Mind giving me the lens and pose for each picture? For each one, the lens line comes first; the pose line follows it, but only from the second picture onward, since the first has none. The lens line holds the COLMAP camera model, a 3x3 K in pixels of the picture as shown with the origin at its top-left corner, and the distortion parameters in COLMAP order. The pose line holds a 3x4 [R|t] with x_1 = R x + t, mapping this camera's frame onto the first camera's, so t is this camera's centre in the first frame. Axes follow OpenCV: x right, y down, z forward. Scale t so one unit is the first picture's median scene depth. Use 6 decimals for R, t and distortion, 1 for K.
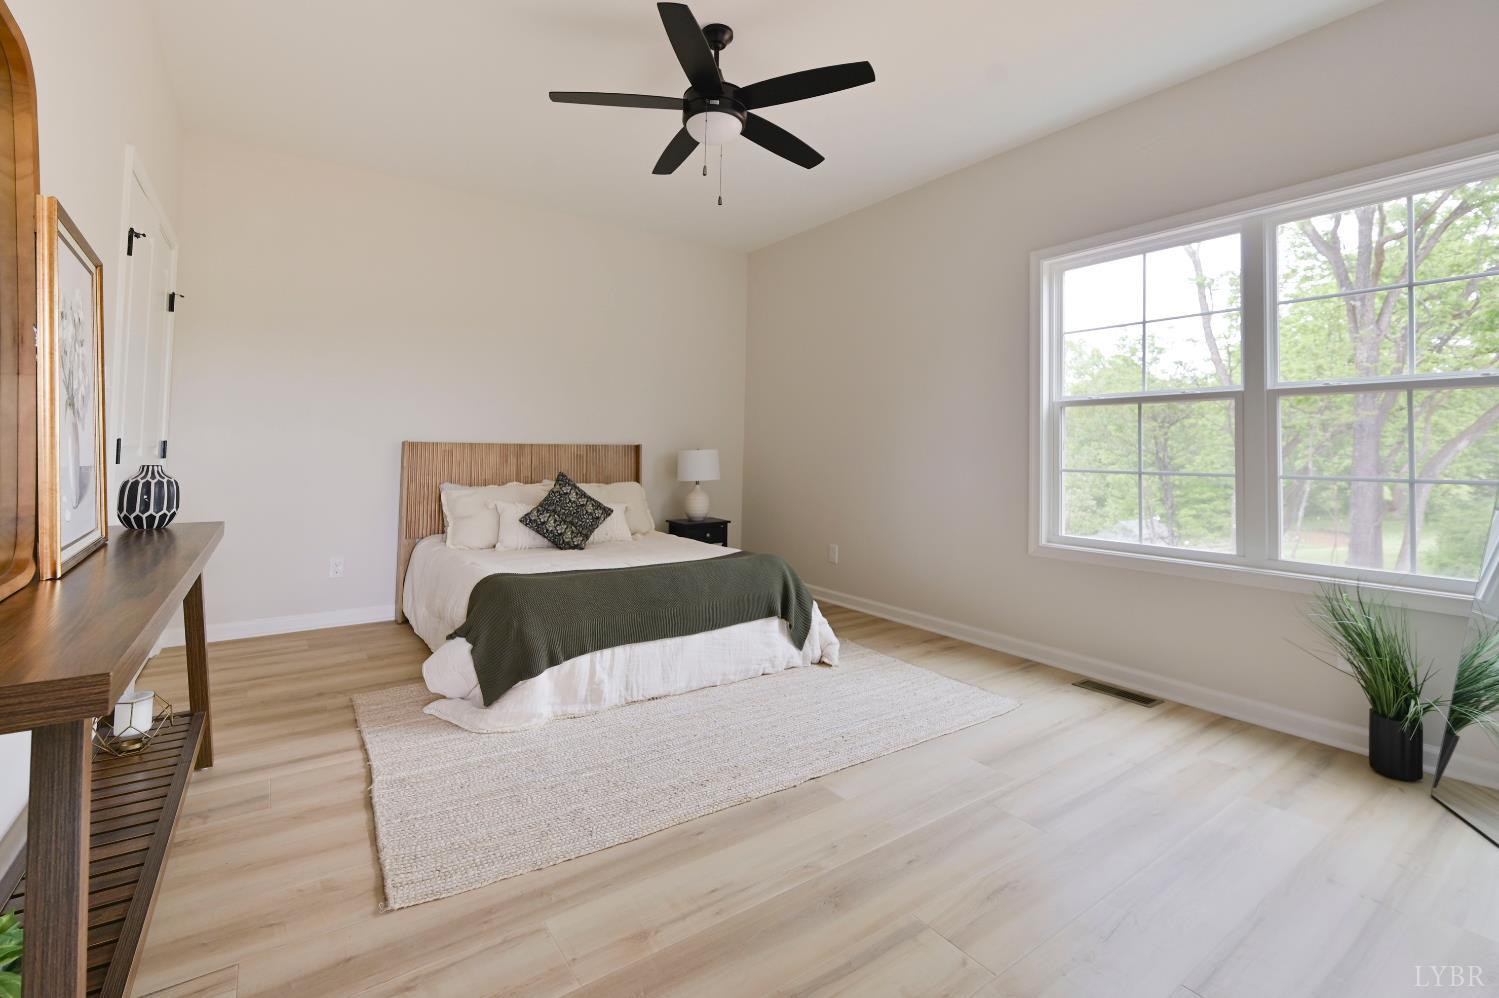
lens RADIAL K [[662.4, 0, 744.0], [0, 662.4, 428.2], [0, 0, 1]] dist [-0.002786, -0.000258]
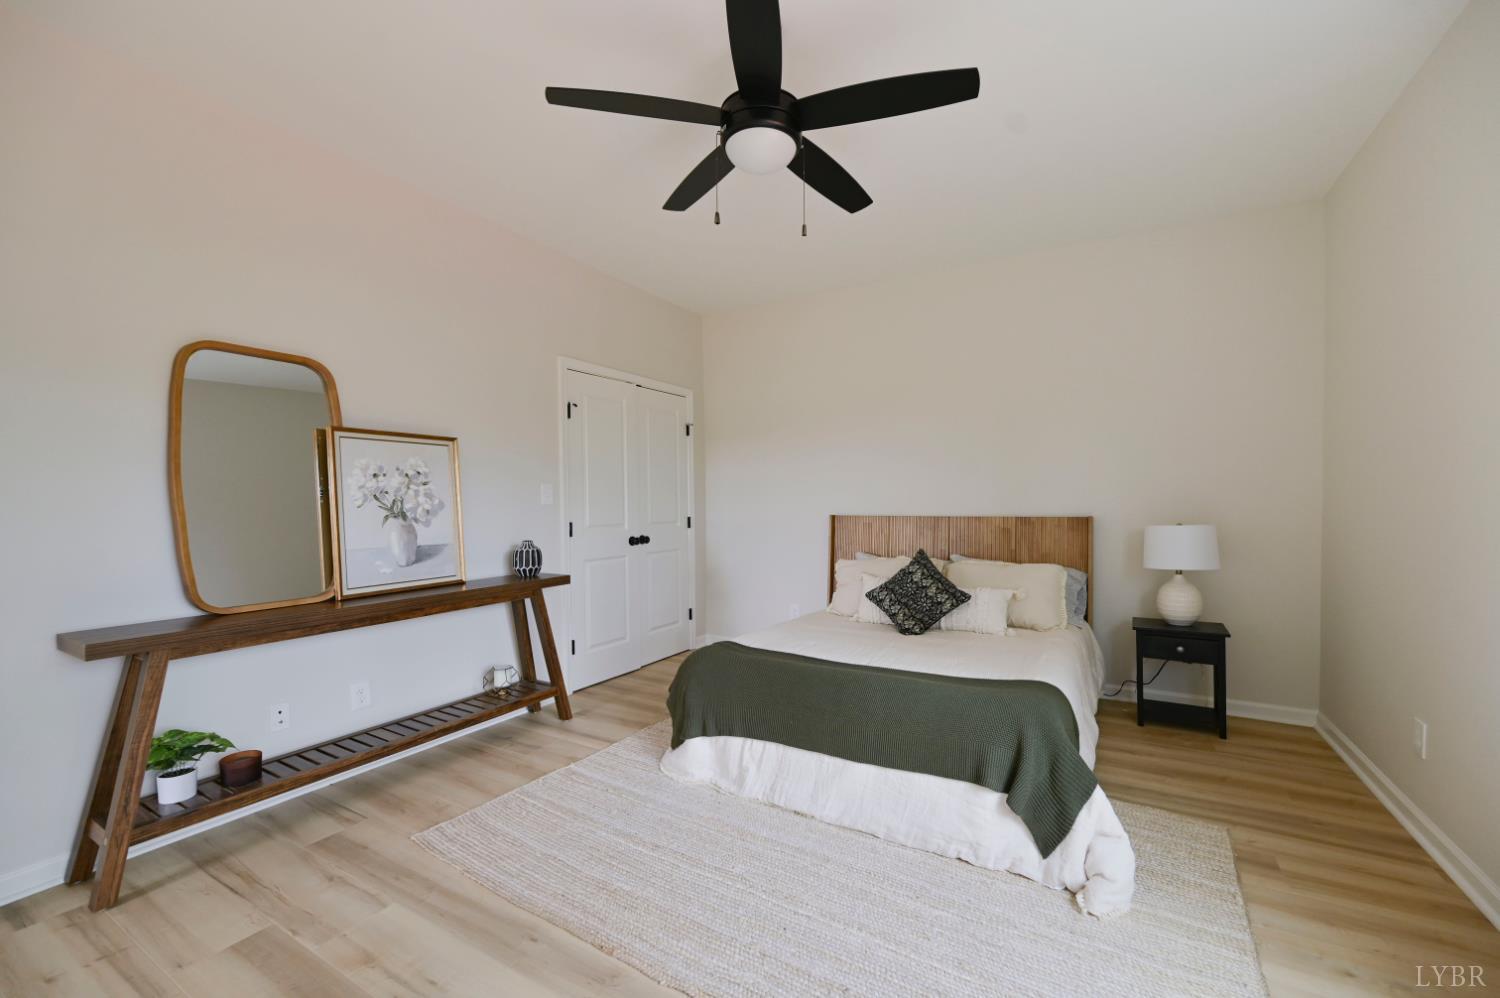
lens RADIAL K [[596.6, 0, 750.3], [0, 596.6, 502.5], [0, 0, 1]] dist [-0.001599, -0.000267]
pose [[0.425579, -0.007734, -0.904888, 0.533260], [0.038870, 0.999197, 0.009740, -0.025586], [0.904086, -0.039318, 0.425538, 0.561586]]
